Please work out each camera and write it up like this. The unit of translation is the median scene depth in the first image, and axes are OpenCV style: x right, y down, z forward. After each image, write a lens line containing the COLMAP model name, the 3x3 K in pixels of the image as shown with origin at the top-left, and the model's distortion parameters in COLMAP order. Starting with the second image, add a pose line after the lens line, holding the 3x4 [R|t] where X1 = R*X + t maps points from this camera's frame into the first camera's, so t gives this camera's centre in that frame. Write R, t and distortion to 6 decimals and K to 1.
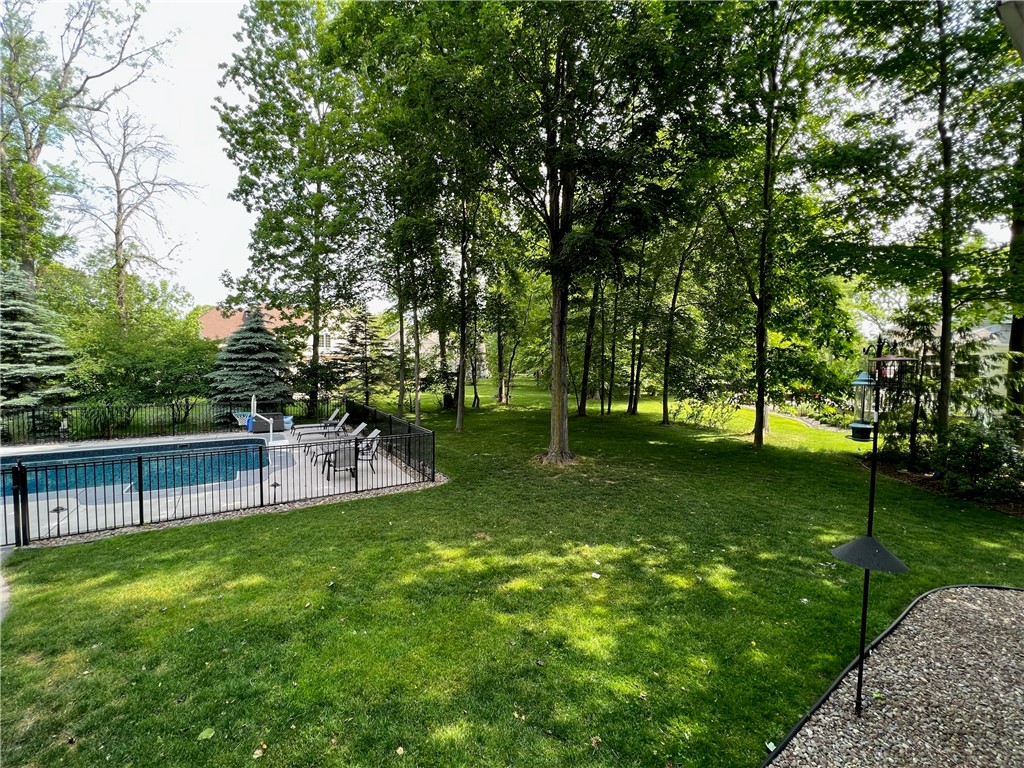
lens RADIAL K [[410.7, 0, 512.7], [0, 410.7, 384.9], [0, 0, 1]] dist [-0.003895, 0.000562]
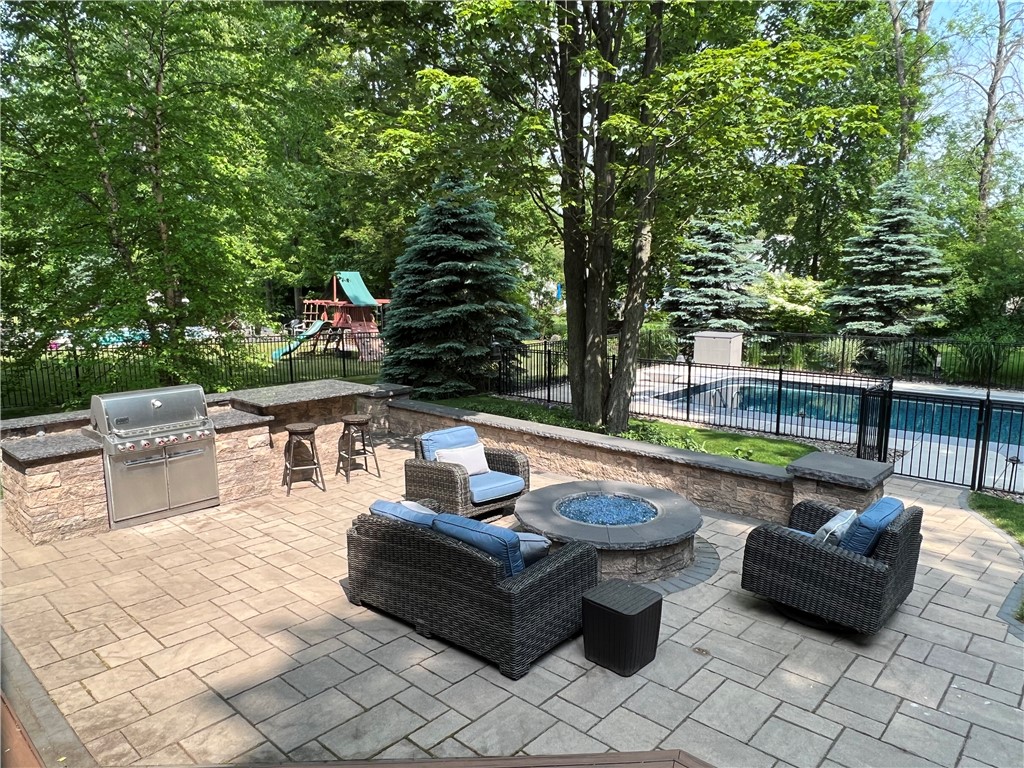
lens RADIAL K [[678.9, 0, 505.0], [0, 678.9, 387.3], [0, 0, 1]] dist [-0.003043, -0.003328]
pose [[0.249894, 0.132812, -0.959121, -0.039376], [-0.040738, 0.991113, 0.126628, 0.013476], [0.967416, 0.007429, 0.253084, -0.132218]]
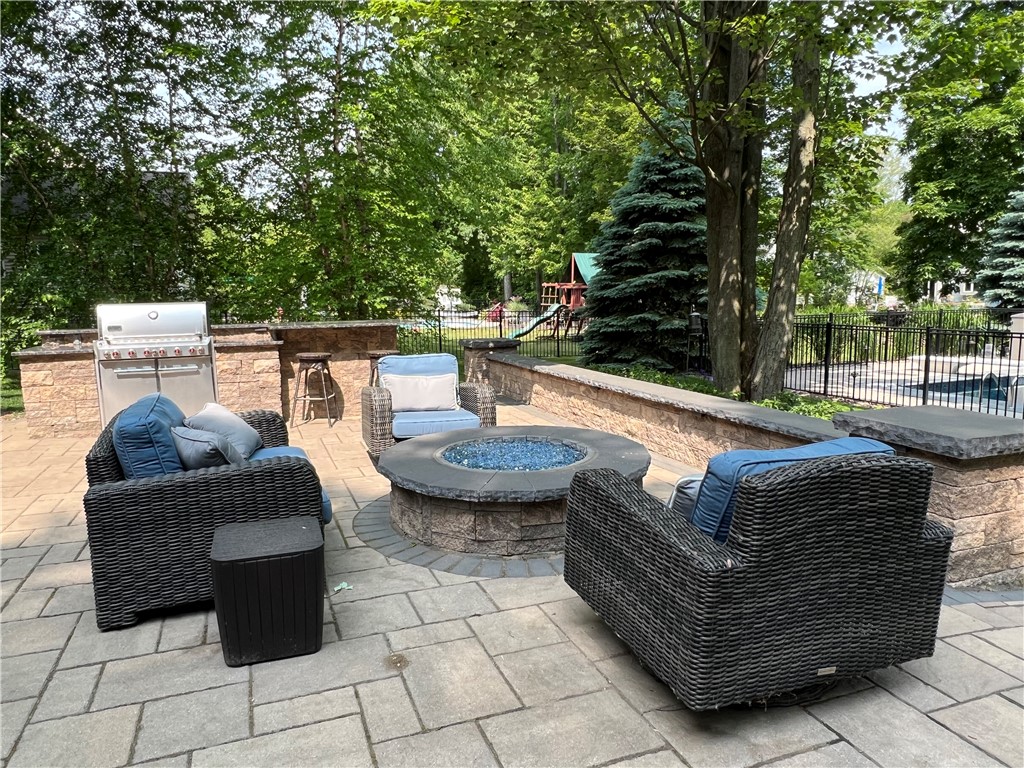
lens RADIAL K [[678.9, 0, 498.8], [0, 678.9, 388.6], [0, 0, 1]] dist [-0.003043, -0.003328]
pose [[-0.208524, 0.126494, -0.969803, -0.124896], [-0.034801, 0.990013, 0.136612, 0.063591], [0.977398, 0.062237, -0.202039, 0.052521]]
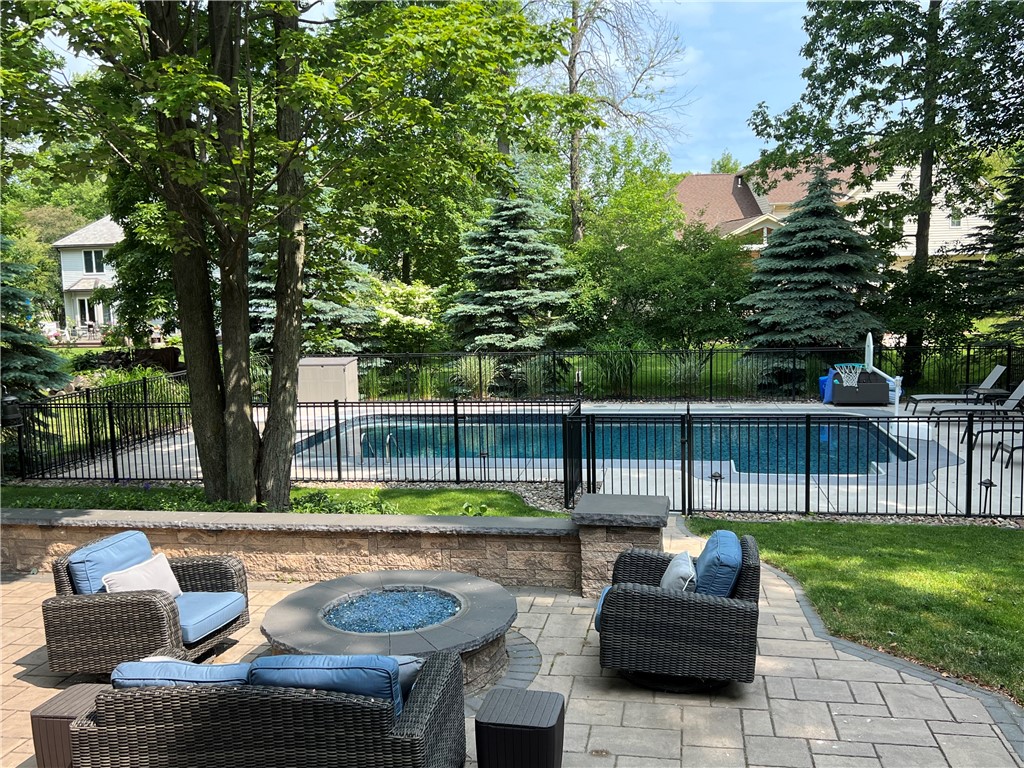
lens RADIAL K [[956.4, 0, 512.5], [0, 956.4, 394.4], [0, 0, 1]] dist [0.039453, 0.000000]
pose [[0.728503, 0.048024, -0.683357, -0.075055], [0.002622, 0.997337, 0.072885, 0.009504], [0.685037, -0.054889, 0.726437, -0.223913]]
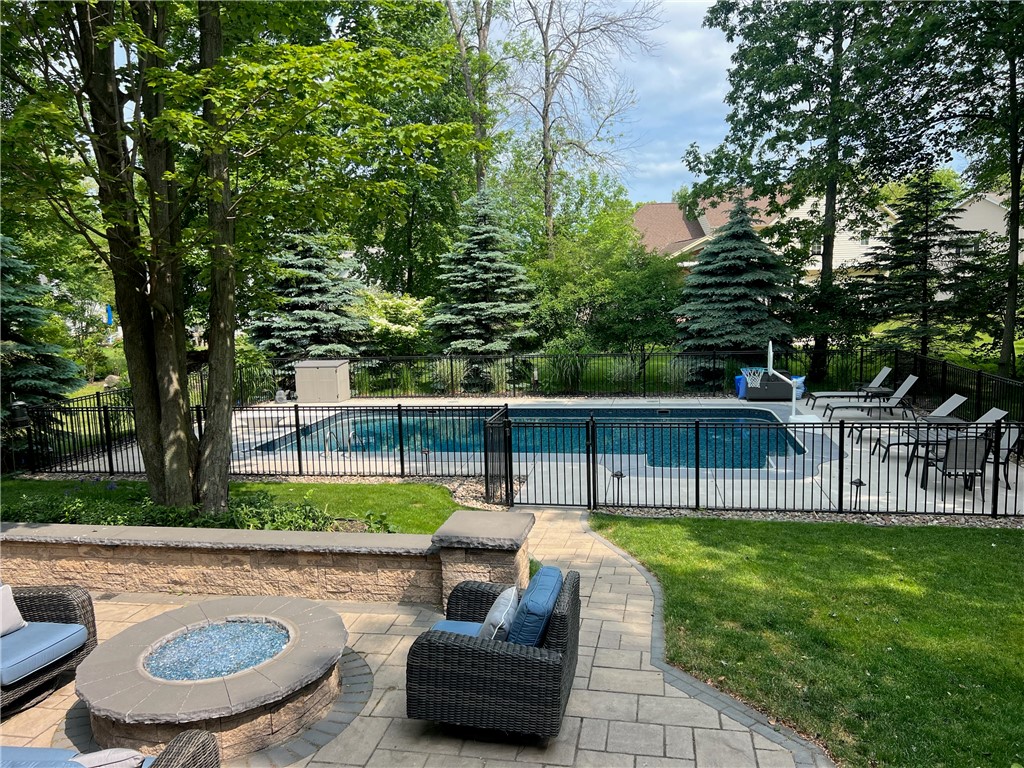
lens RADIAL K [[762.2, 0, 511.8], [0, 762.2, 389.5], [0, 0, 1]] dist [0.066377, -0.068977]
pose [[0.723791, 0.053706, -0.687926, -0.077332], [0.007129, 0.996331, 0.085283, -0.004304], [0.689982, -0.066631, 0.720753, -0.120286]]
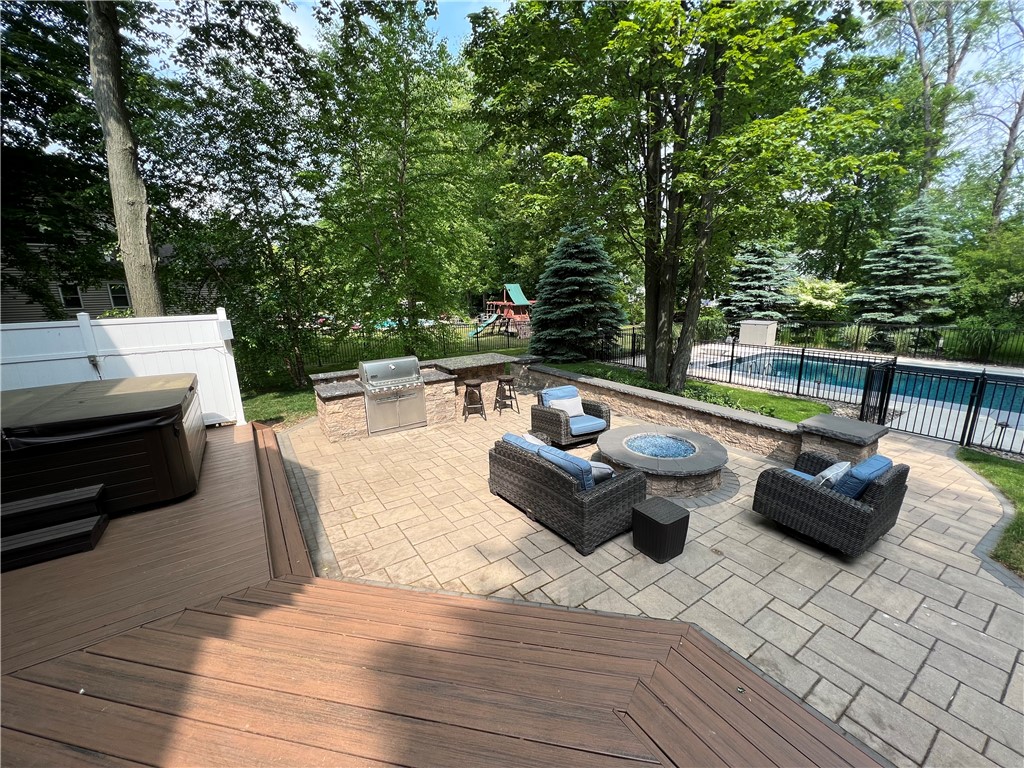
lens RADIAL K [[410.7, 0, 509.9], [0, 410.7, 382.9], [0, 0, 1]] dist [-0.003895, 0.000562]
pose [[0.010966, 0.207117, -0.978255, -0.053278], [-0.025483, 0.978054, 0.206789, 0.007208], [0.999615, 0.022662, 0.016004, -0.114502]]
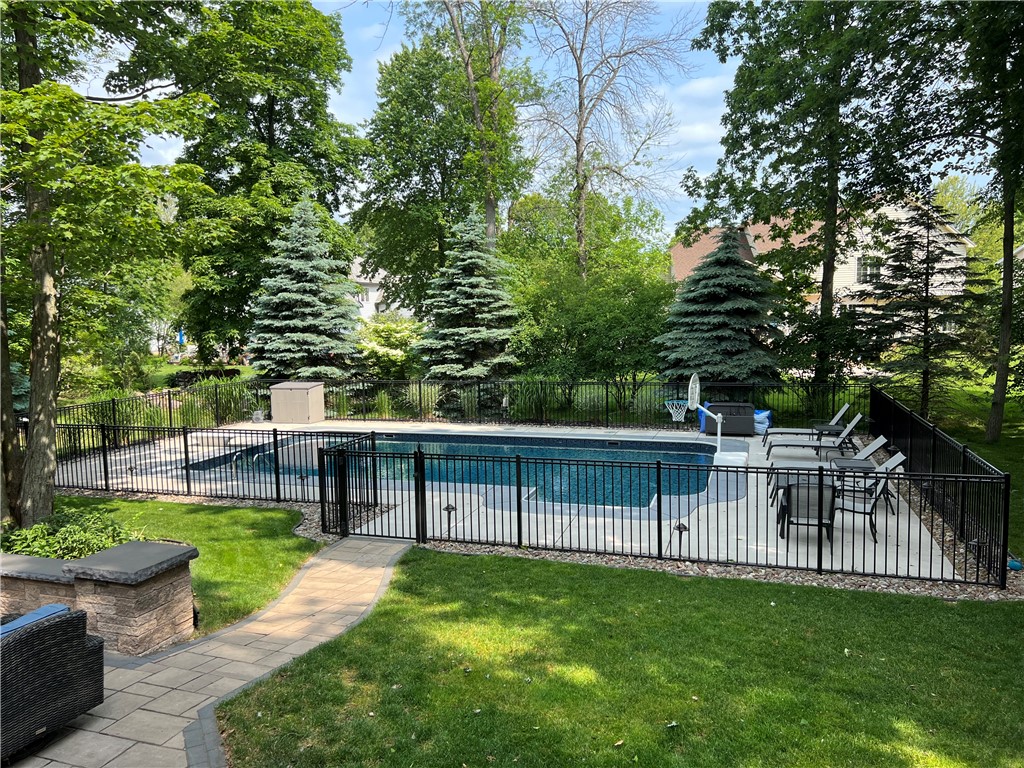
lens RADIAL K [[762.2, 0, 500.1], [0, 762.2, 393.9], [0, 0, 1]] dist [0.066377, -0.068977]
pose [[0.626207, 0.053887, -0.777793, 0.062965], [-0.009451, 0.998060, 0.061539, -0.010510], [0.779600, -0.031185, 0.625501, 0.047184]]
